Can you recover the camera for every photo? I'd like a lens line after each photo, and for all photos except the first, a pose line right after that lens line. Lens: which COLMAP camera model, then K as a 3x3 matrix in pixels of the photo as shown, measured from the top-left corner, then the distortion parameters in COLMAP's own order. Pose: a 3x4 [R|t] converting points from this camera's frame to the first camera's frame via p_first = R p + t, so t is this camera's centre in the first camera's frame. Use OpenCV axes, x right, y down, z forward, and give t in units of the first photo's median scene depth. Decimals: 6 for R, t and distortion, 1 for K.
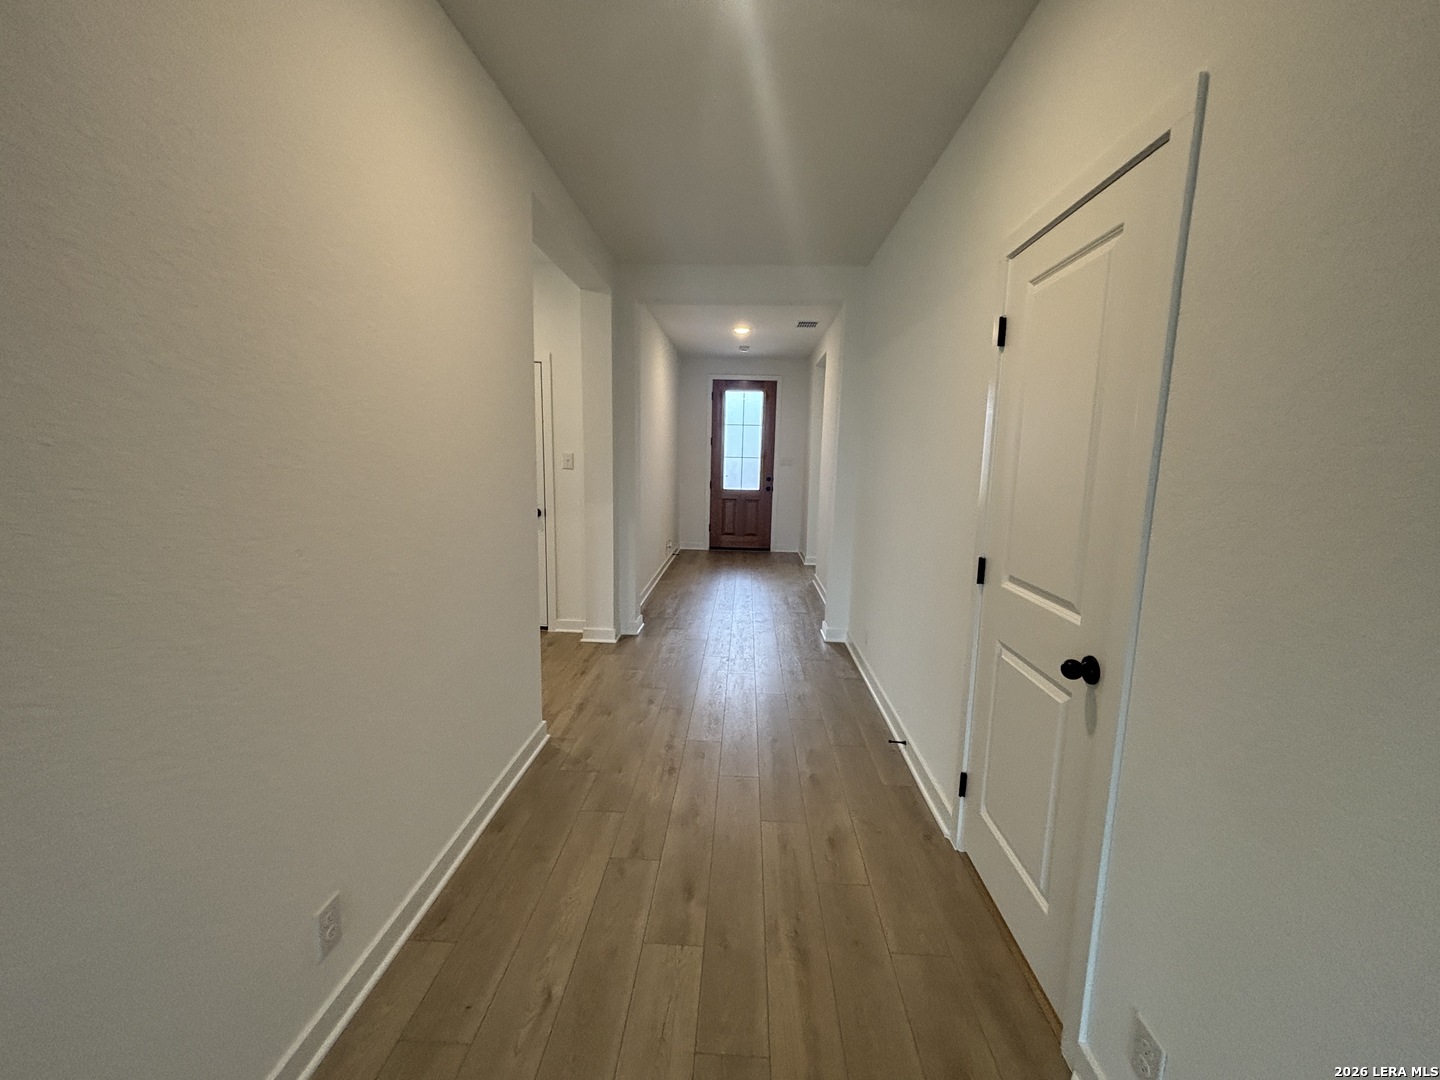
lens RADIAL K [[580.3, 0, 723.5], [0, 580.3, 531.9], [0, 0, 1]] dist [-0.001142, 0.000053]
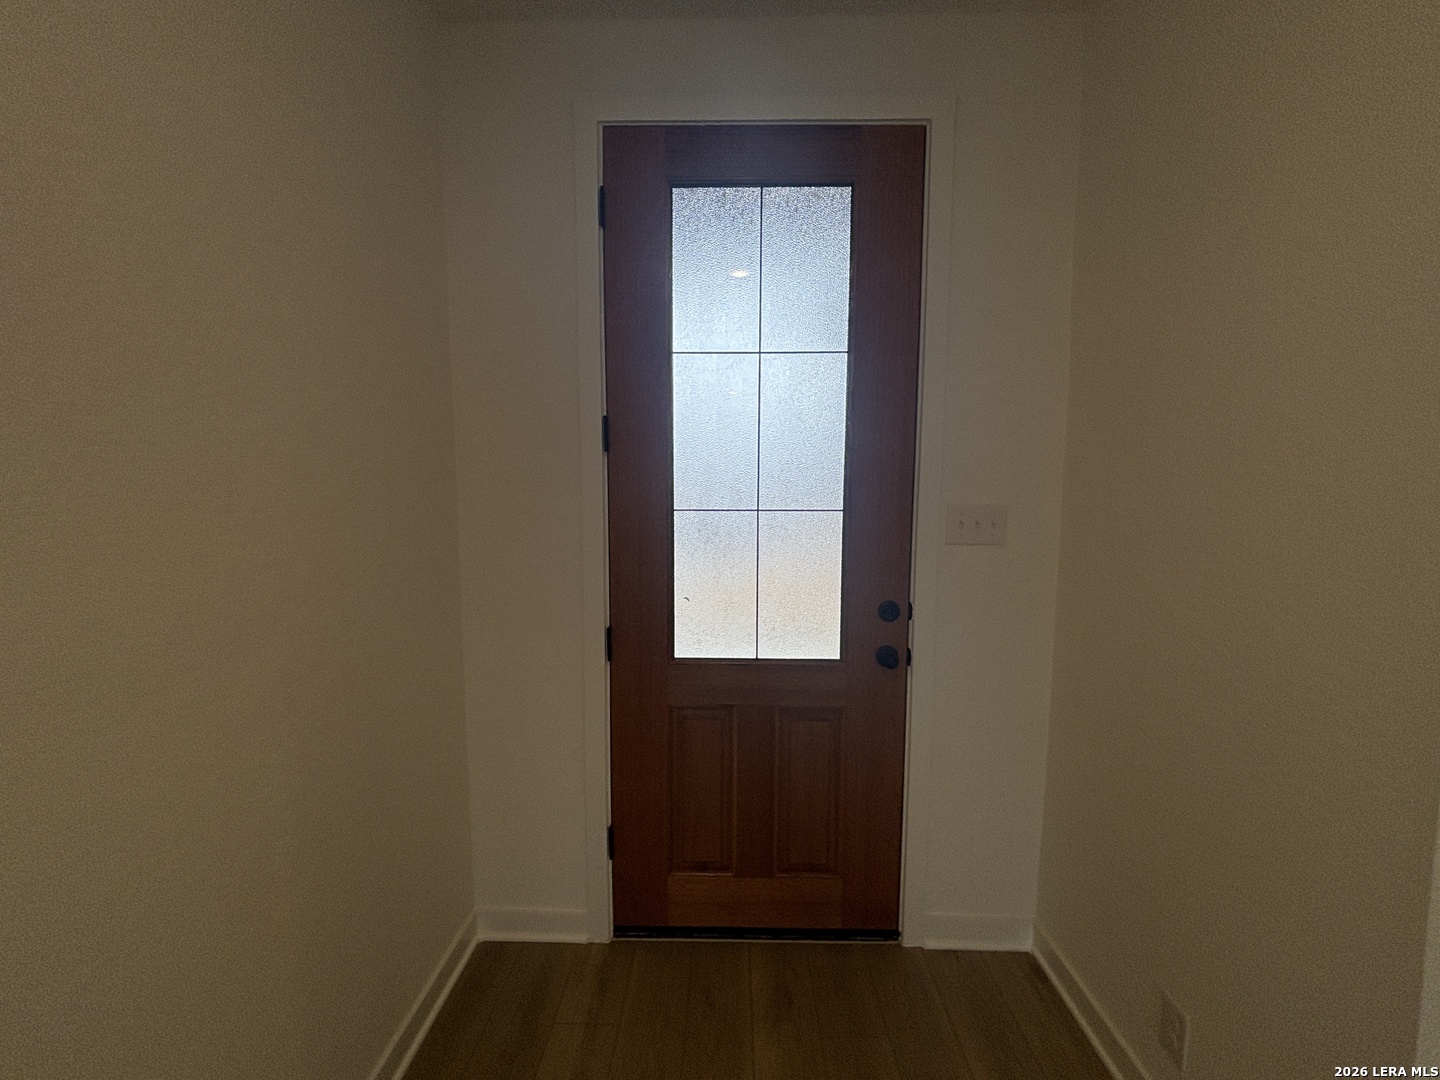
lens RADIAL K [[580.3, 0, 723.5], [0, 580.3, 531.9], [0, 0, 1]] dist [-0.001142, 0.000053]
pose [[0.997082, -0.015217, -0.074809, 0.034503], [0.009223, 0.996766, -0.079832, -0.102127], [0.075781, 0.078910, 0.993997, 0.778868]]
